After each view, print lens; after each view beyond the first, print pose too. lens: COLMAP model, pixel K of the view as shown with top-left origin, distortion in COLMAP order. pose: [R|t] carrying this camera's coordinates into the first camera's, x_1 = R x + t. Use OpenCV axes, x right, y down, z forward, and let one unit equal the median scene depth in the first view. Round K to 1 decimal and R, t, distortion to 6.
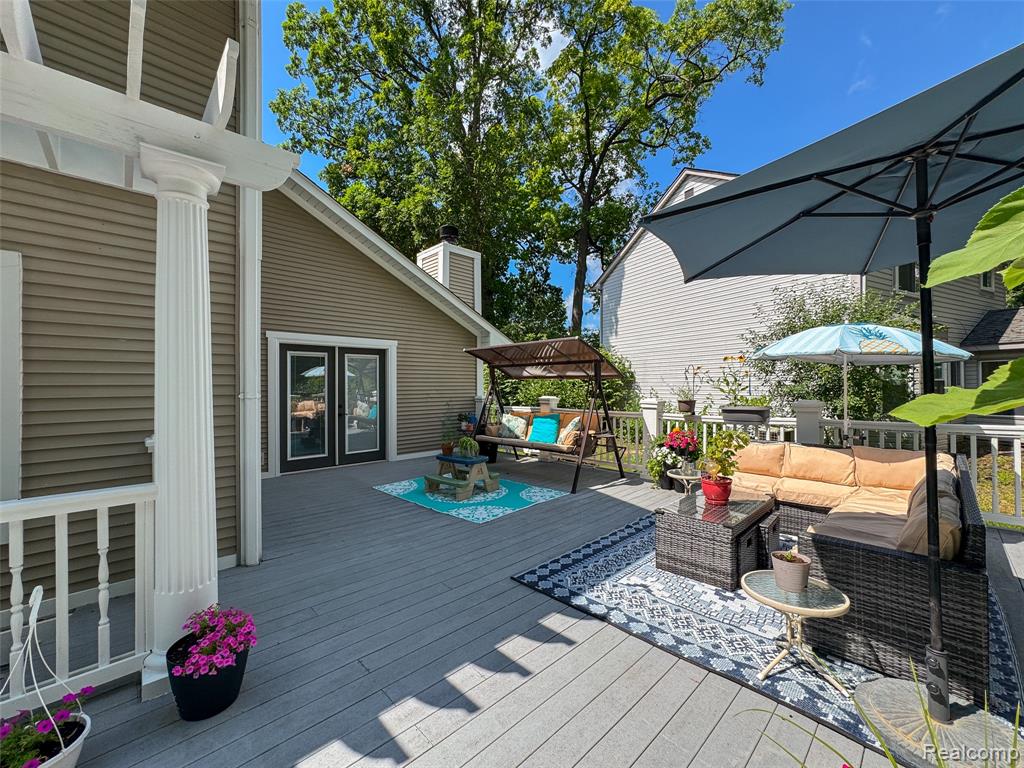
lens RADIAL K [[419.3, 0, 512.0], [0, 419.3, 384.0], [0, 0, 1]] dist [-0.041598, 0.019489]
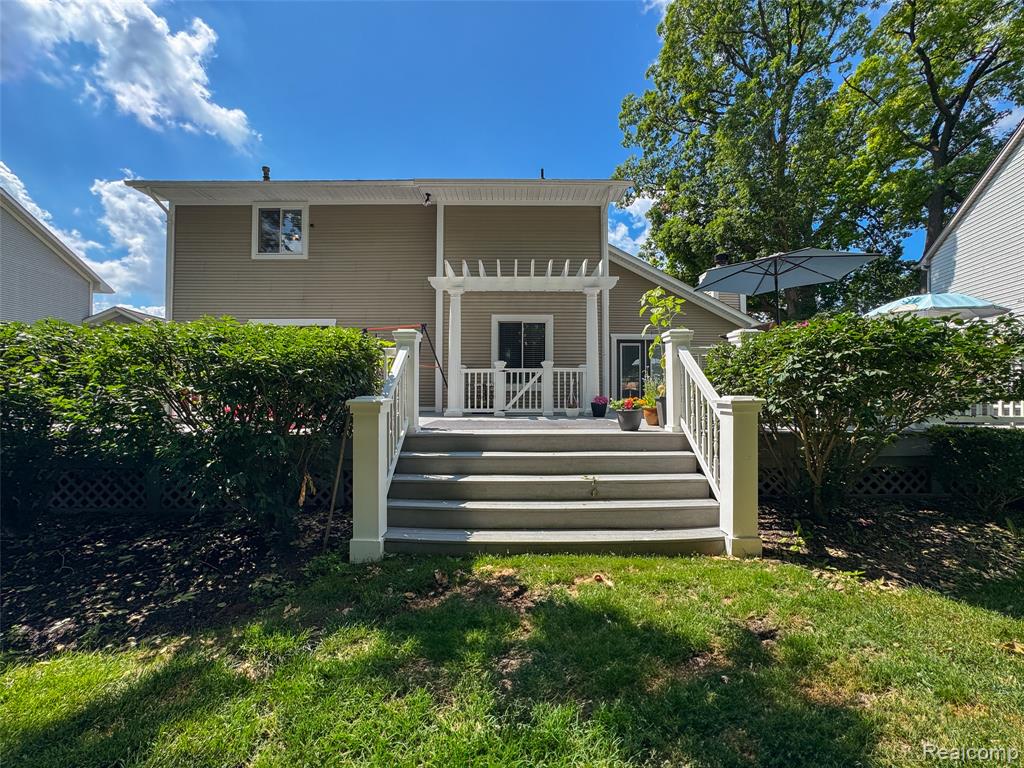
lens RADIAL K [[413.8, 0, 514.0], [0, 413.8, 388.9], [0, 0, 1]] dist [-0.029353, 0.010109]
pose [[0.722734, 0.003755, -0.691116, 0.446705], [-0.004373, 0.999990, 0.000859, 0.137248], [0.691113, 0.002402, 0.722743, -0.760931]]
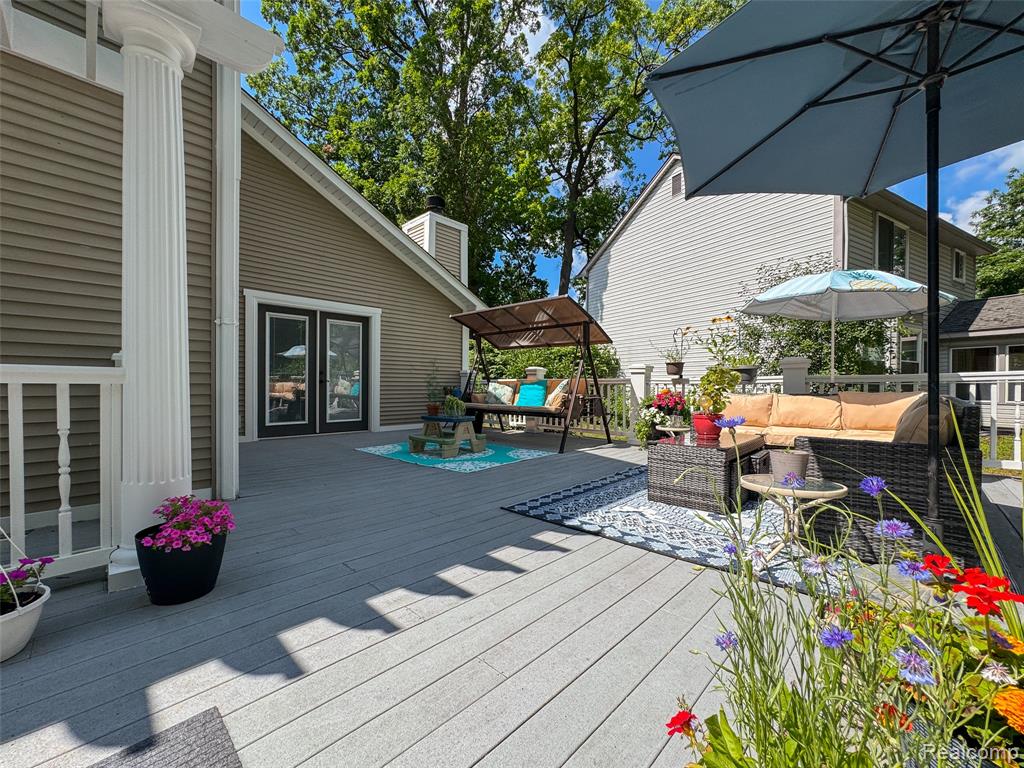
lens RADIAL K [[421.5, 0, 512.4], [0, 421.5, 389.5], [0, 0, 1]] dist [-0.040393, 0.019413]
pose [[0.999102, 0.010662, 0.041014, -0.008906], [-0.011180, 0.999860, 0.012423, 0.082708], [-0.040875, -0.012870, 0.999081, 0.010261]]
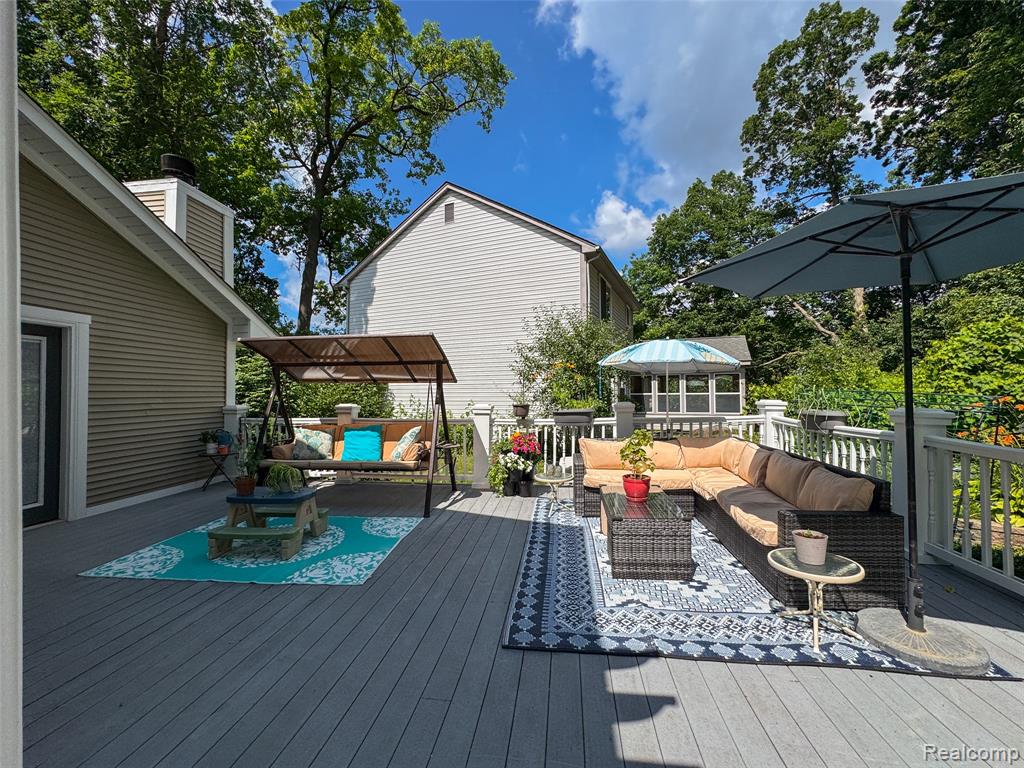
lens RADIAL K [[418.5, 0, 512.2], [0, 418.5, 387.8], [0, 0, 1]] dist [-0.042124, 0.020059]
pose [[0.774269, 0.007277, 0.632815, -0.211301], [0.000480, 0.999927, -0.012086, 0.008707], [-0.632857, 0.009661, 0.774209, 0.197929]]
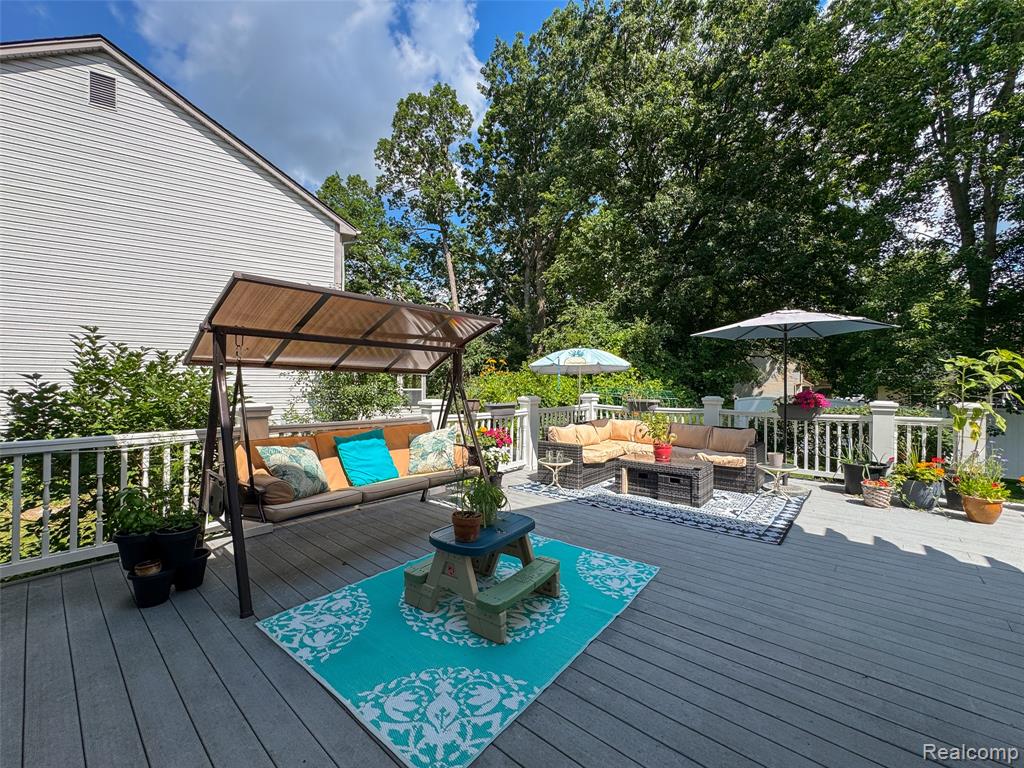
lens RADIAL K [[421.5, 0, 512.4], [0, 421.5, 389.5], [0, 0, 1]] dist [-0.040393, 0.019413]
pose [[-0.094699, 0.000419, 0.995506, -0.516799], [-0.003910, 0.999992, -0.000793, 0.012872], [-0.995498, -0.003967, -0.094696, 0.874284]]
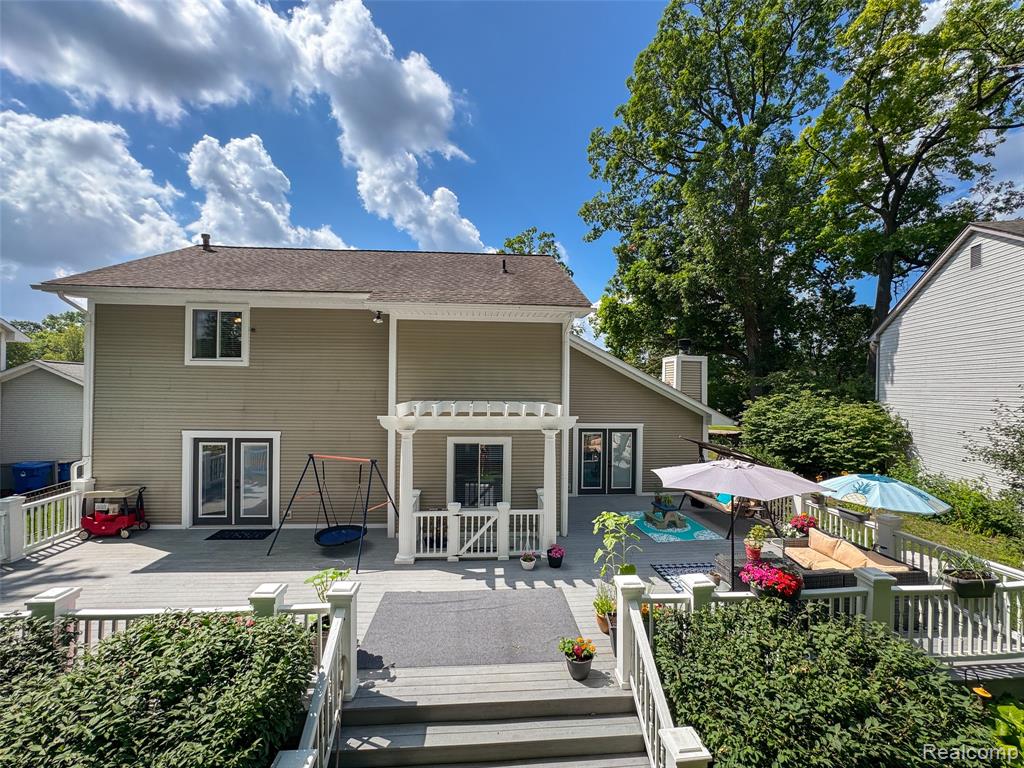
lens RADIAL K [[421.5, 0, 512.4], [0, 421.5, 389.5], [0, 0, 1]] dist [-0.040393, 0.019413]
pose [[0.770747, 0.016352, -0.636932, 0.449325], [-0.013340, 0.999866, 0.009527, -0.292311], [0.637002, 0.001154, 0.770861, -0.714631]]
